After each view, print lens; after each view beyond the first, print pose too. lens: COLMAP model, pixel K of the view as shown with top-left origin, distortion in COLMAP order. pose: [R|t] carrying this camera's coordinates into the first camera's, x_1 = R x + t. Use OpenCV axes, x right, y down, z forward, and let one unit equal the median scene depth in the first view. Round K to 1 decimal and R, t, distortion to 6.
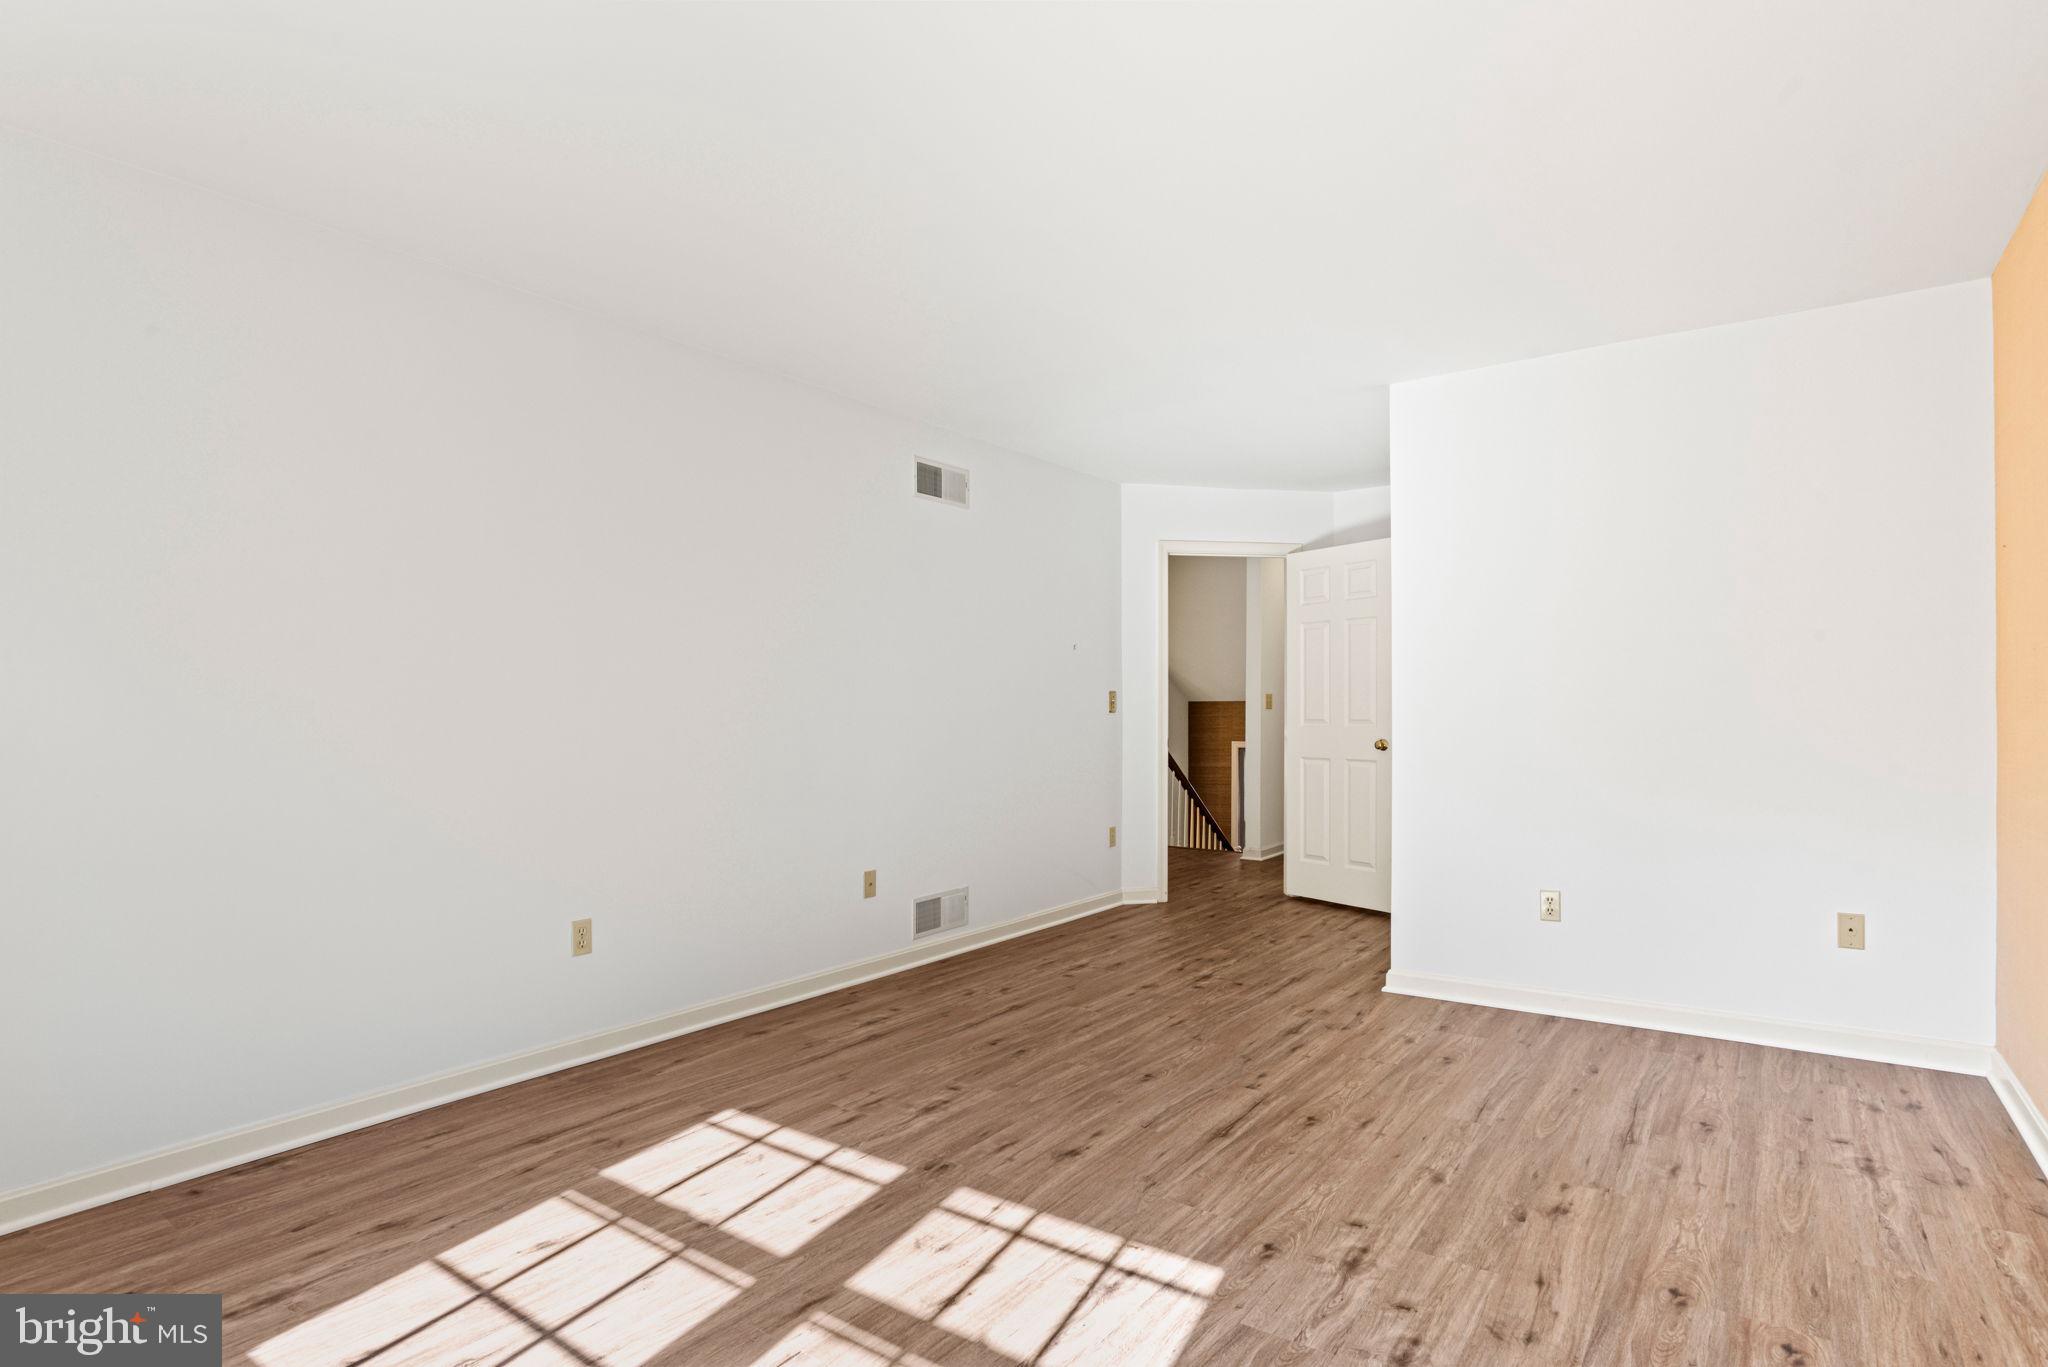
lens RADIAL K [[1059.0, 0, 1021.2], [0, 1059.0, 698.9], [0, 0, 1]] dist [-0.053382, 0.023296]
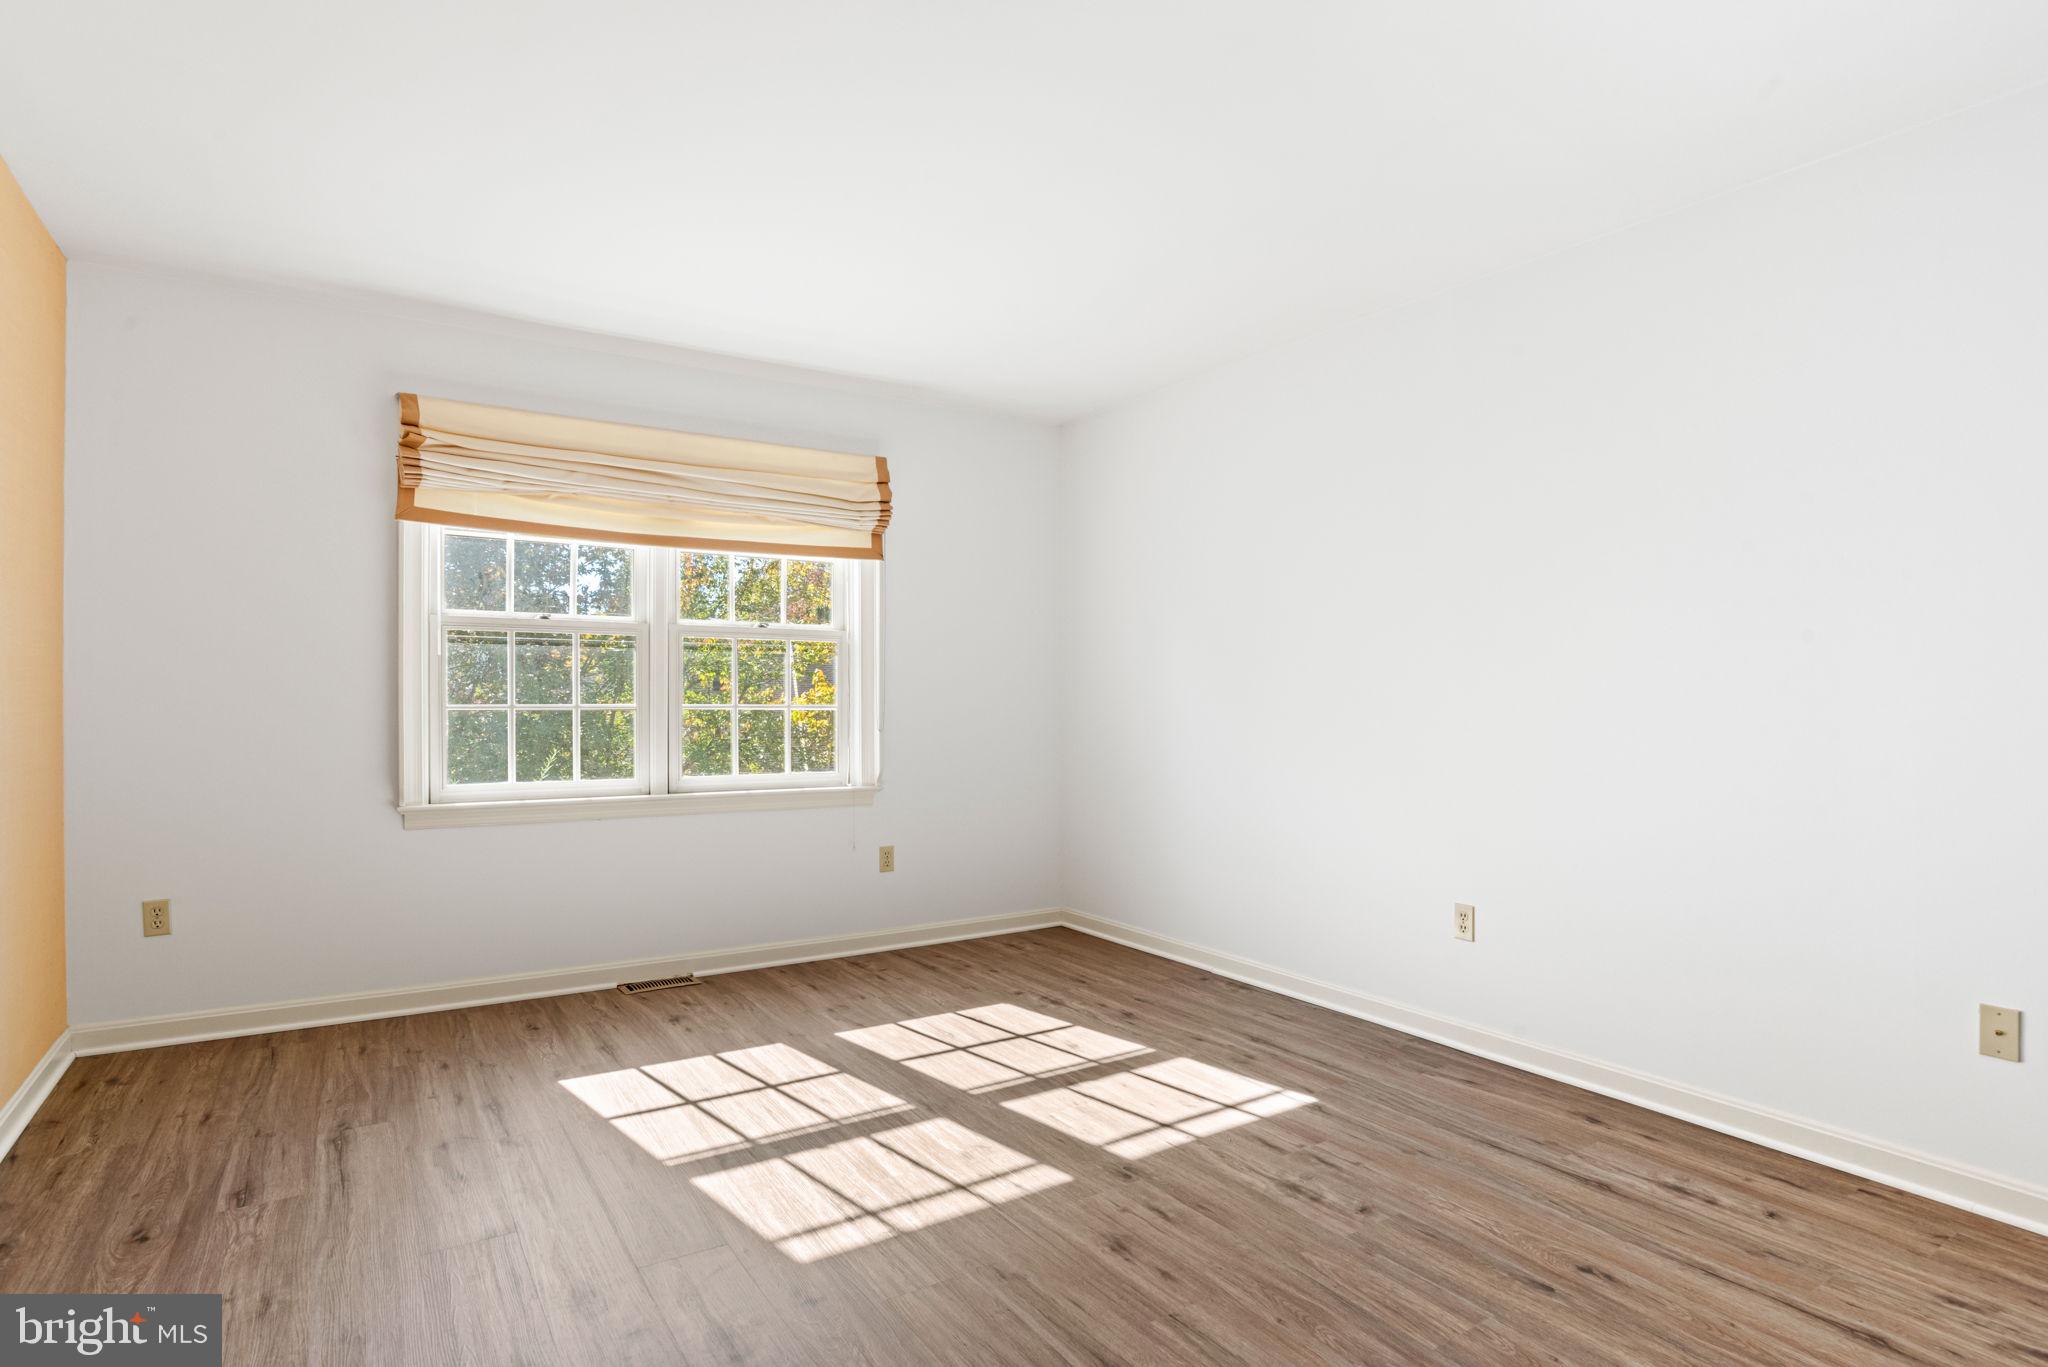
lens RADIAL K [[1059.0, 0, 1021.2], [0, 1059.0, 698.9], [0, 0, 1]] dist [-0.053382, 0.023296]
pose [[-0.350171, 0.012495, -0.936603, 0.821358], [0.006628, 0.999919, 0.010861, 0.006238], [0.936662, -0.002404, -0.350225, 1.219623]]
